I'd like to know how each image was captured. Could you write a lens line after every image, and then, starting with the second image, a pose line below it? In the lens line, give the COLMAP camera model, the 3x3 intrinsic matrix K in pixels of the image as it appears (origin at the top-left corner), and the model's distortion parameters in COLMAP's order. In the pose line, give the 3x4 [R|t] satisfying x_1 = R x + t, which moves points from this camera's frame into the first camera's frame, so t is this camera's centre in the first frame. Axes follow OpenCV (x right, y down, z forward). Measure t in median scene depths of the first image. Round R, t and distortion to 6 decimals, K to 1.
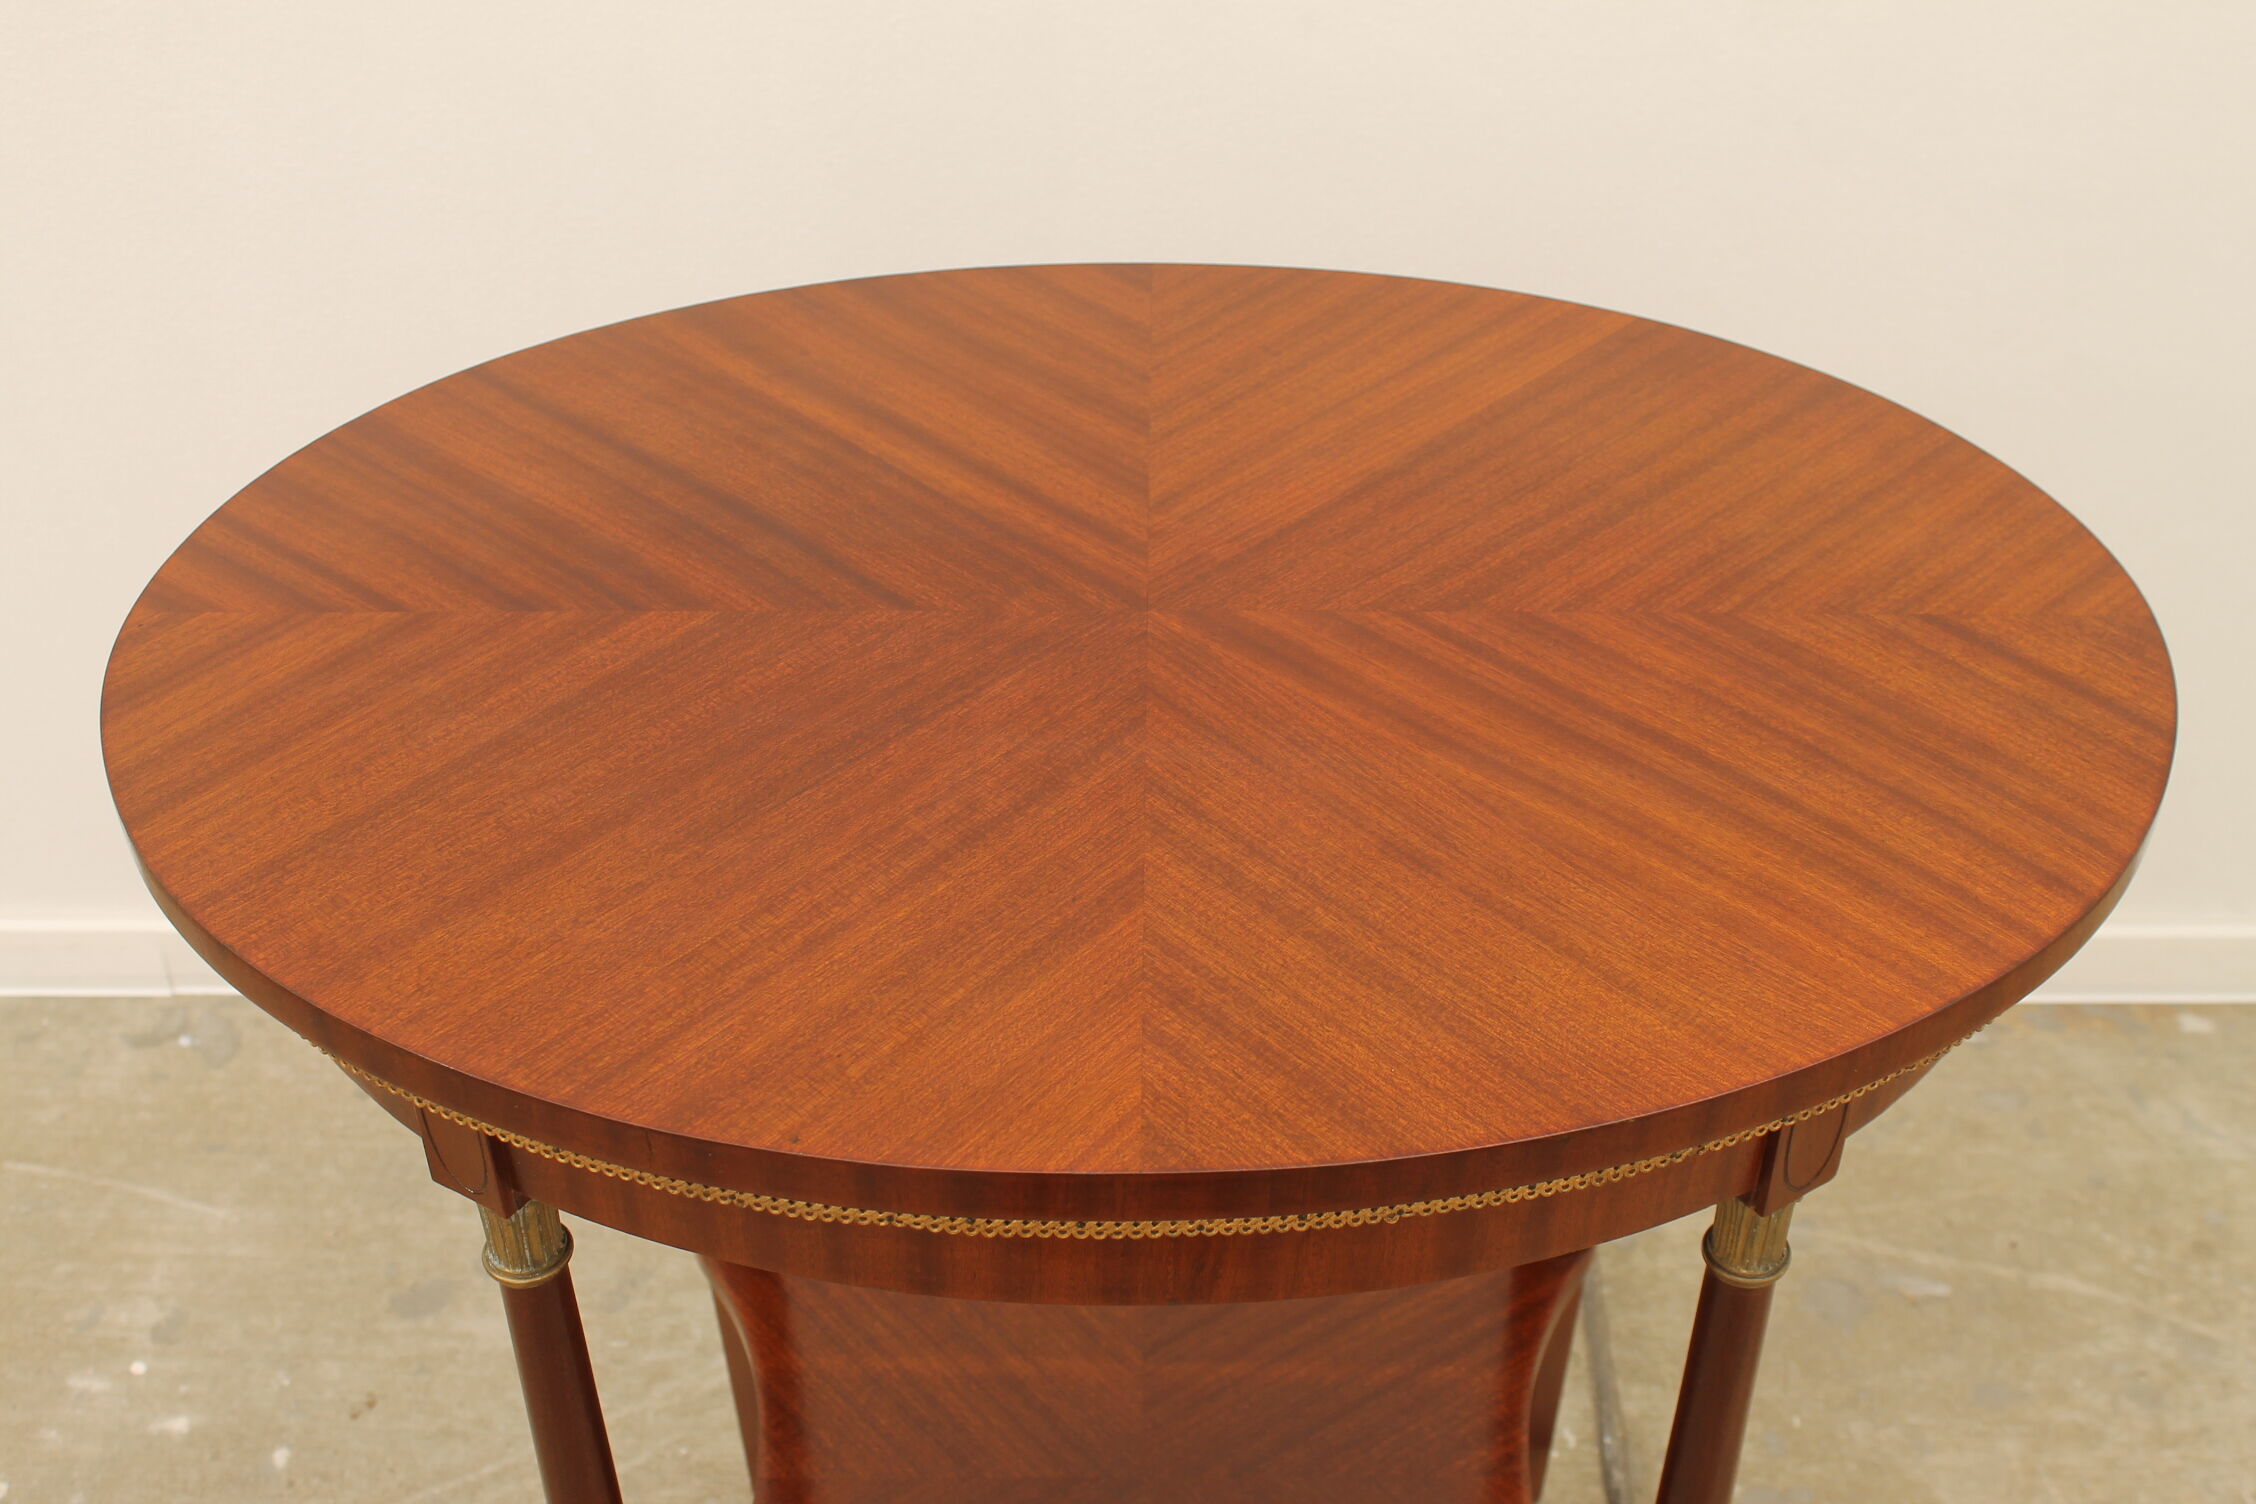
lens RADIAL K [[2617.6, 0, 1176.4], [0, 2617.6, 758.5], [0, 0, 1]] dist [-0.116507, 0.154341]
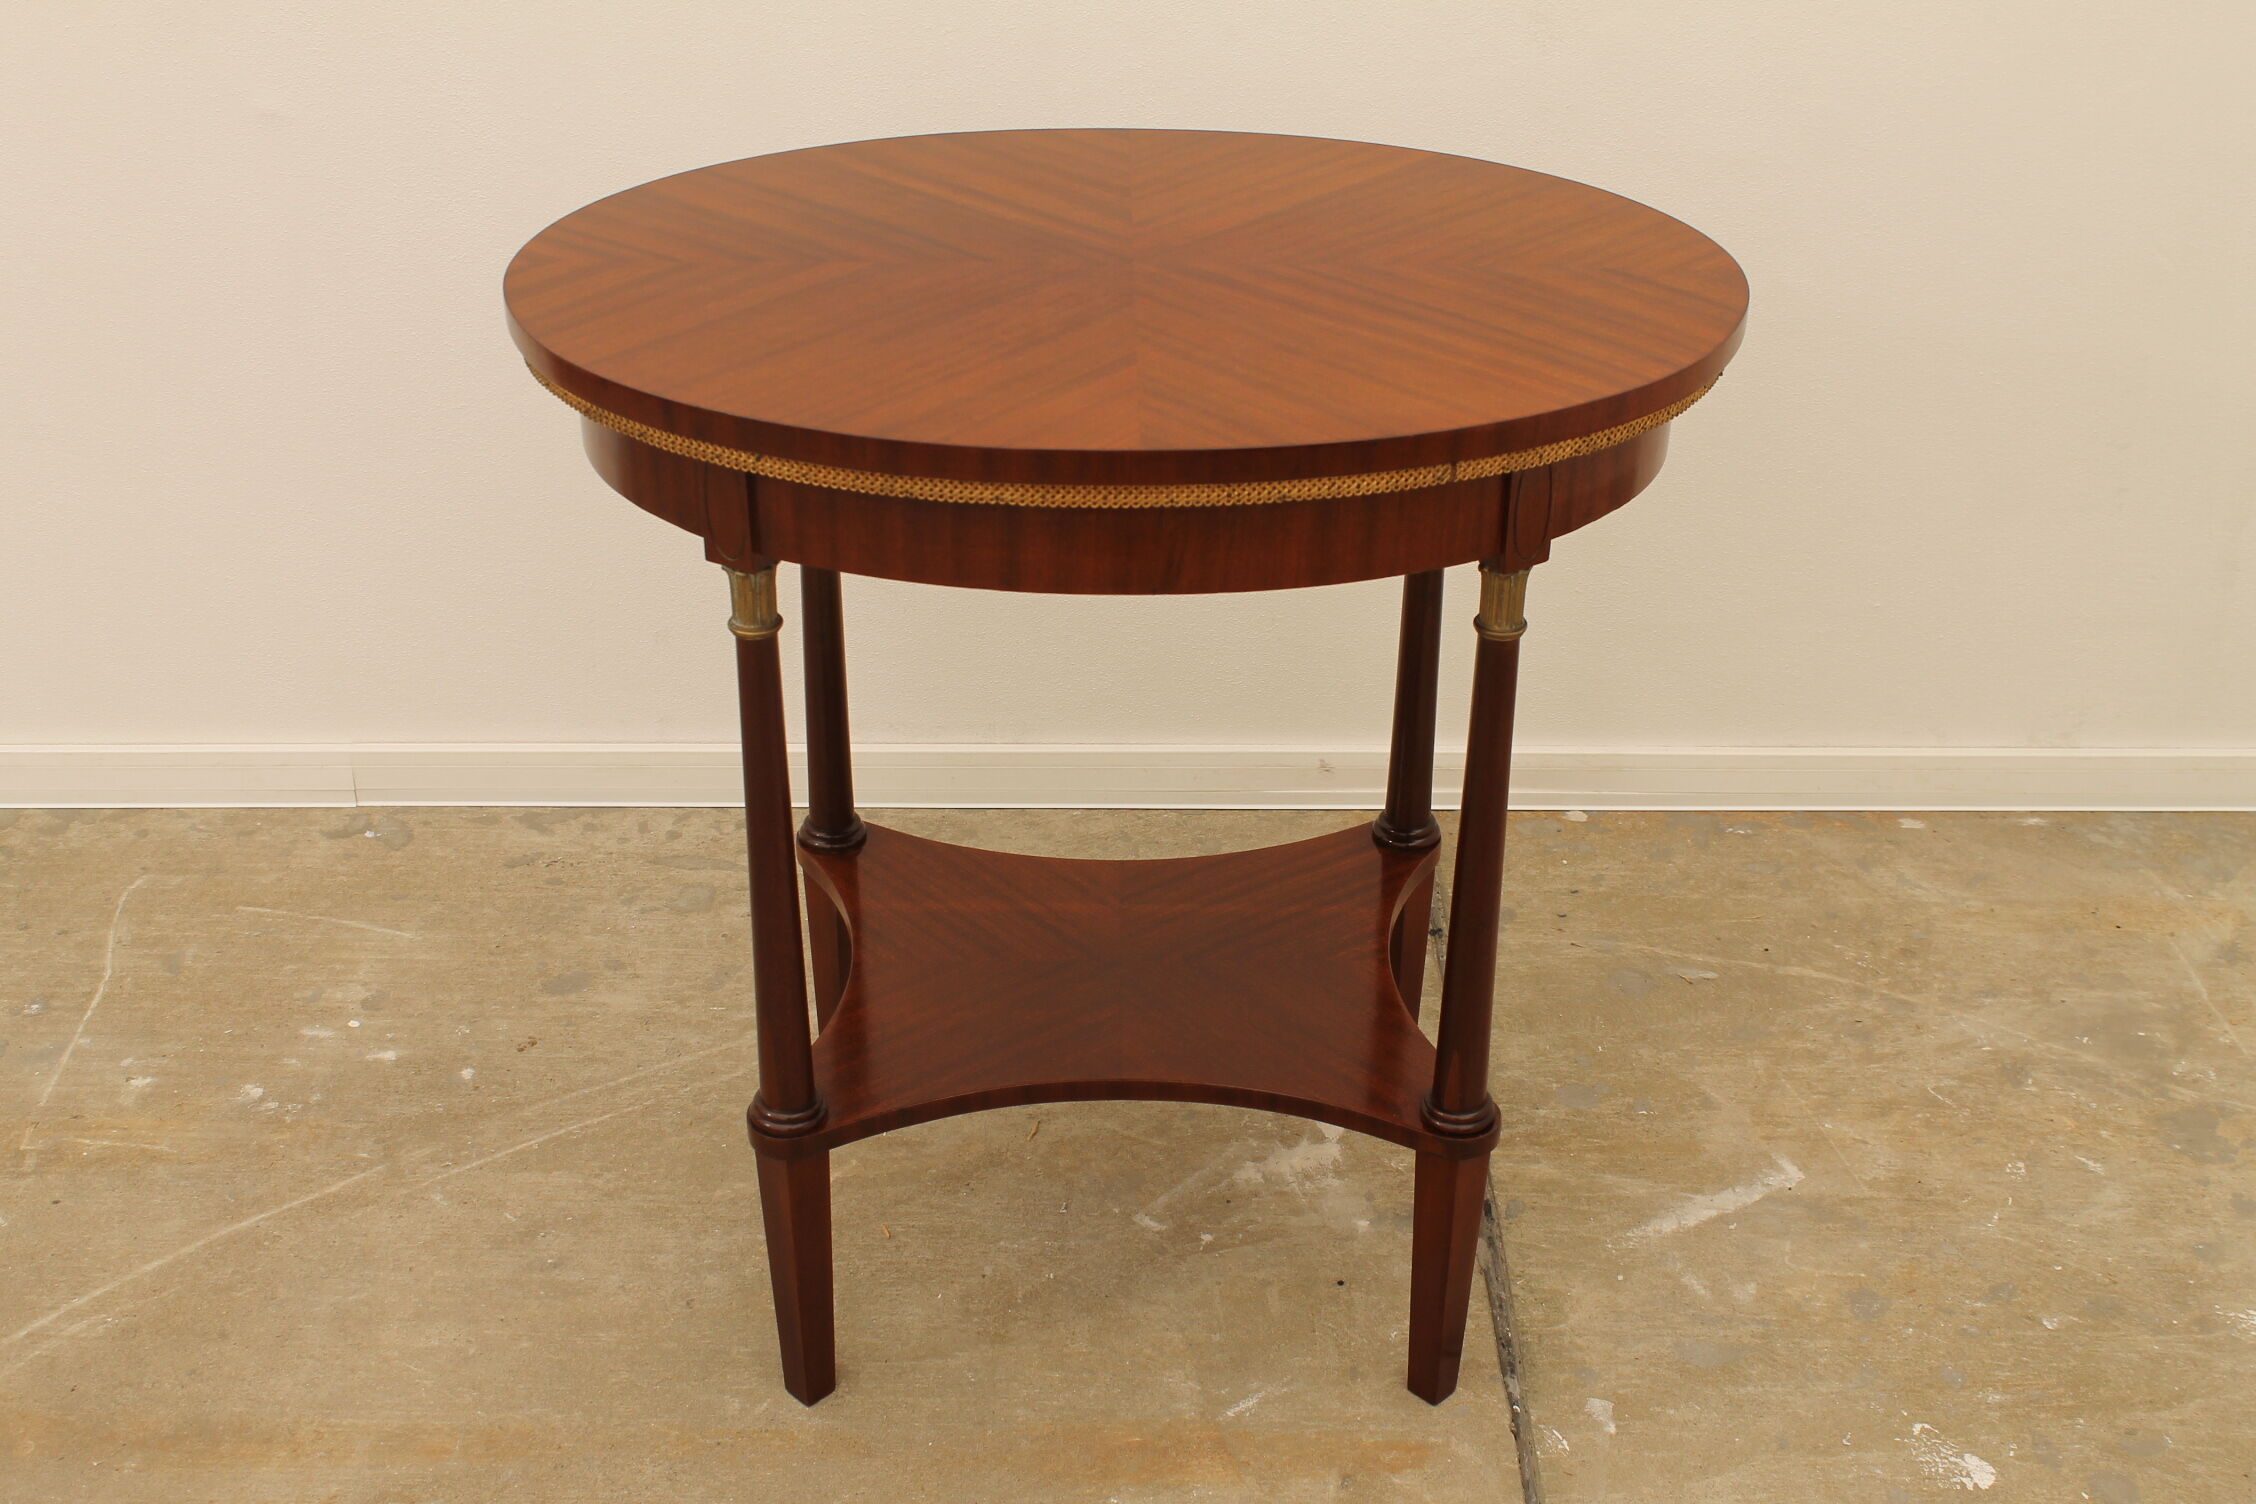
lens RADIAL K [[2620.5, 0, 1180.0], [0, 2620.5, 759.0], [0, 0, 1]] dist [-0.118147, 0.154857]
pose [[0.999574, -0.000746, 0.029163, -0.017646], [0.004431, 0.991954, -0.126518, 0.271995], [-0.028834, 0.126593, 0.991536, -0.350907]]
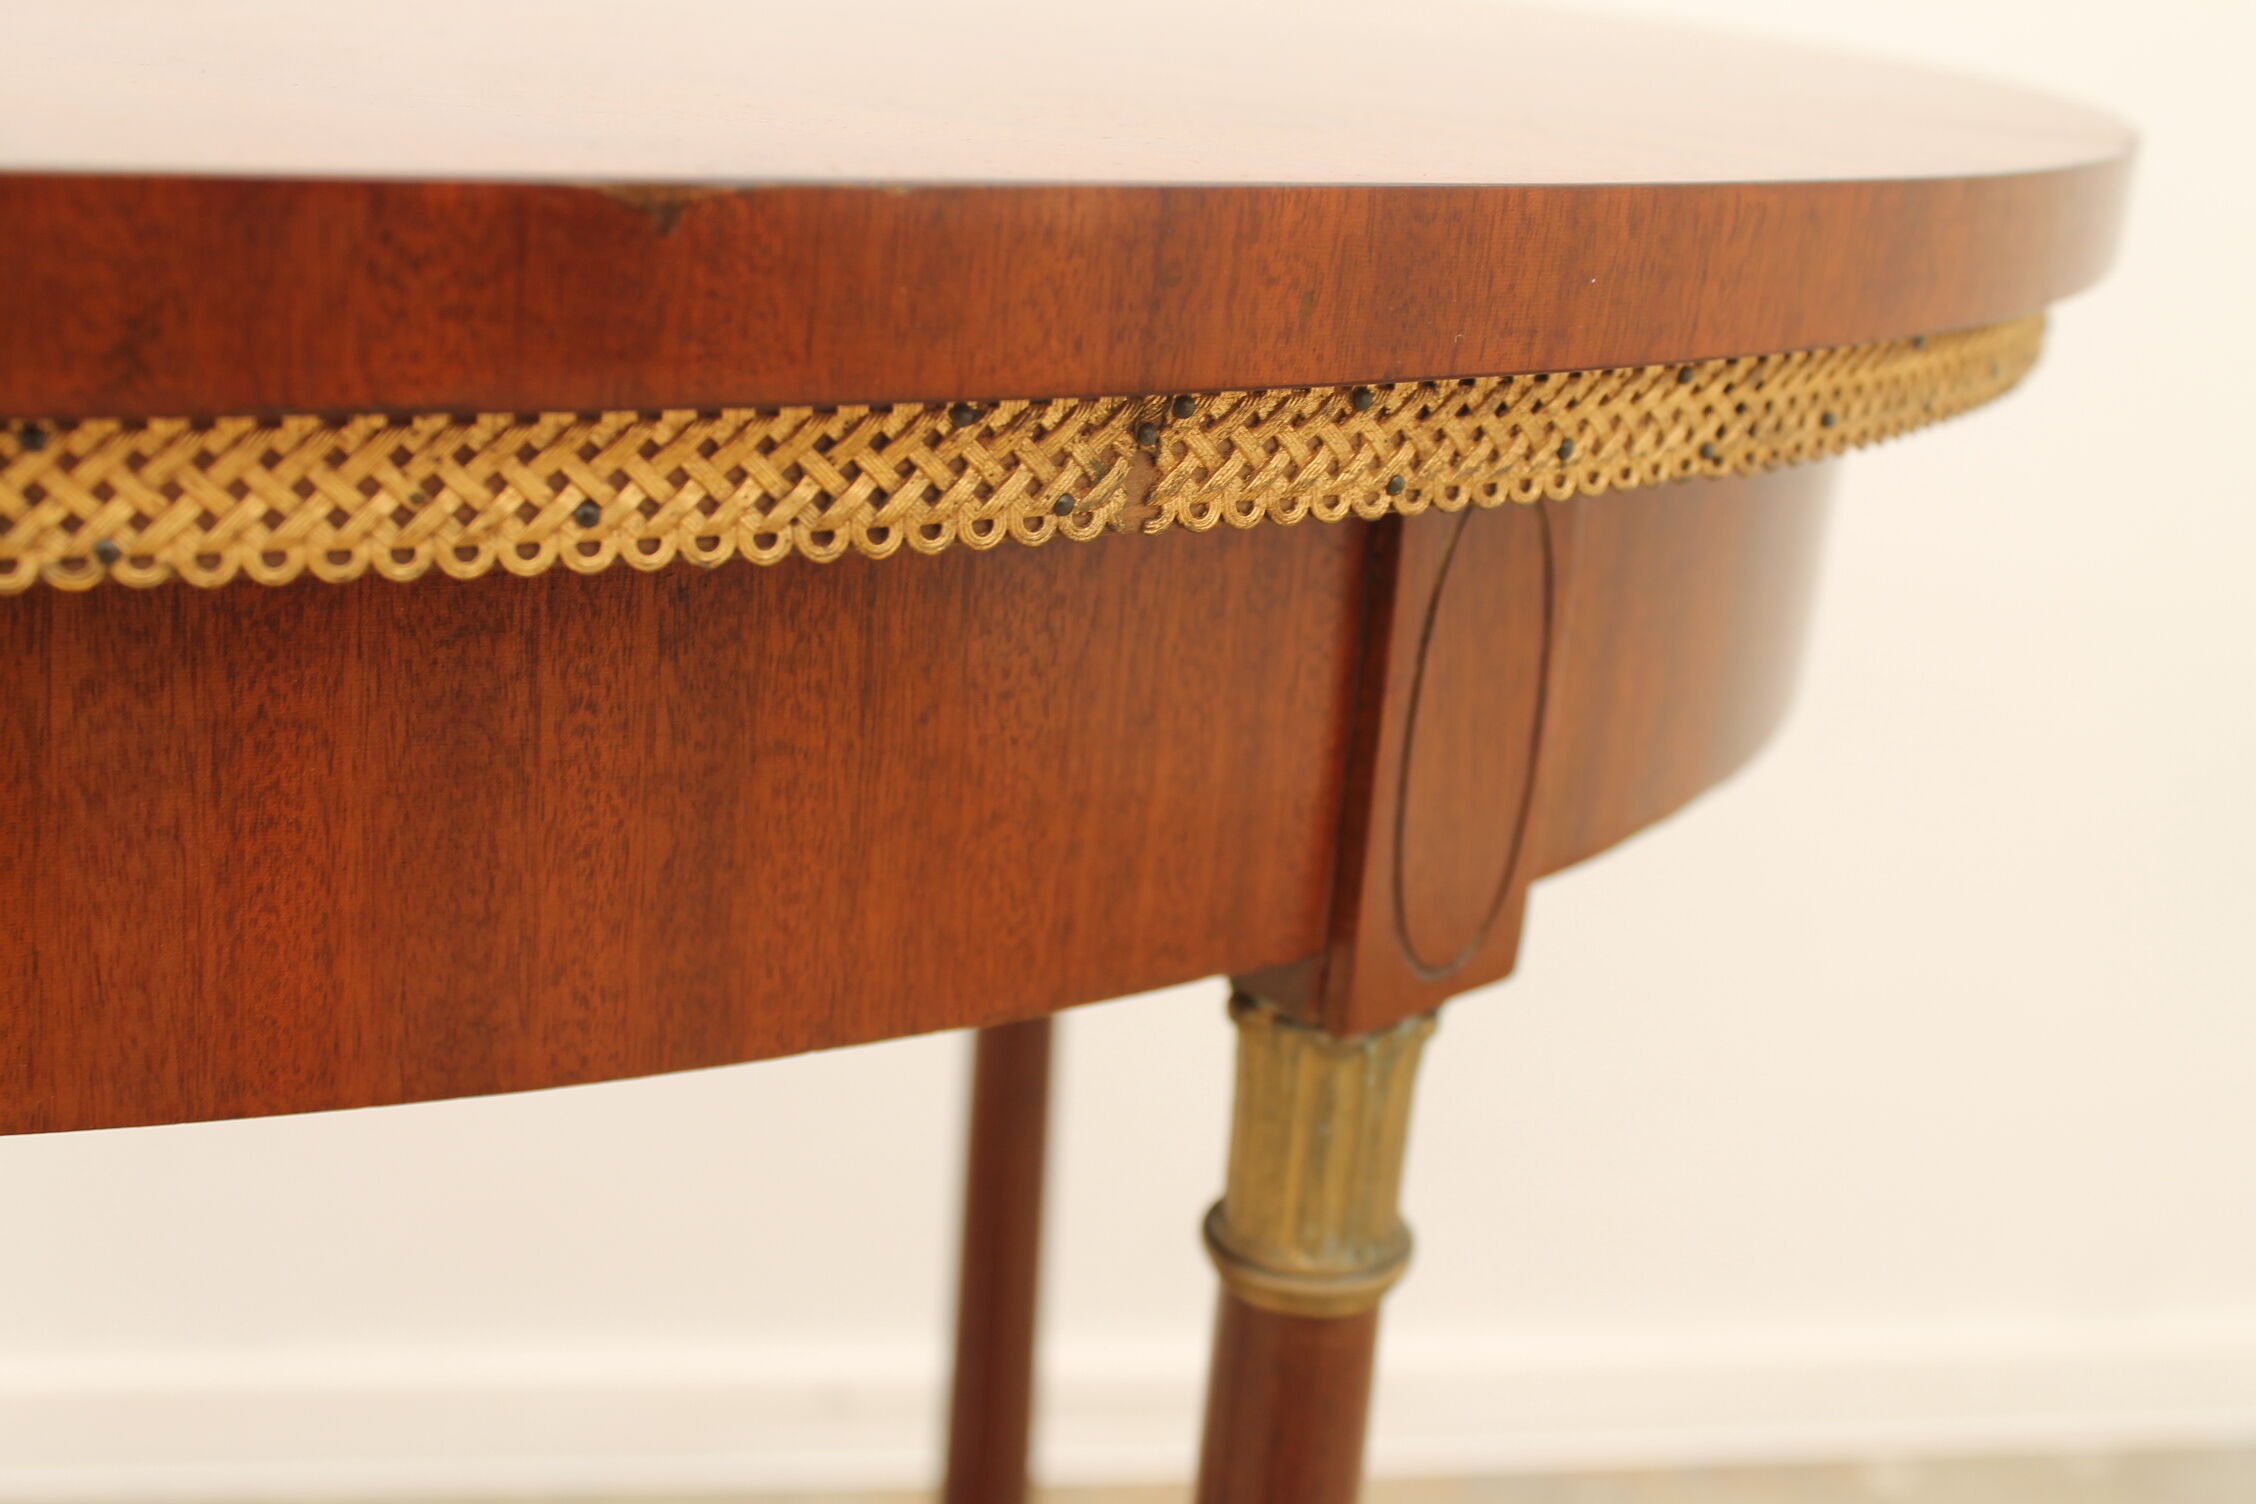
lens RADIAL K [[2617.6, 0, 1176.4], [0, 2617.6, 758.5], [0, 0, 1]] dist [-0.116507, 0.154341]
pose [[0.983395, 0.016755, 0.180702, 0.070595], [0.037674, 0.955189, -0.293589, 0.133441], [-0.177524, 0.295522, 0.938697, 0.338986]]
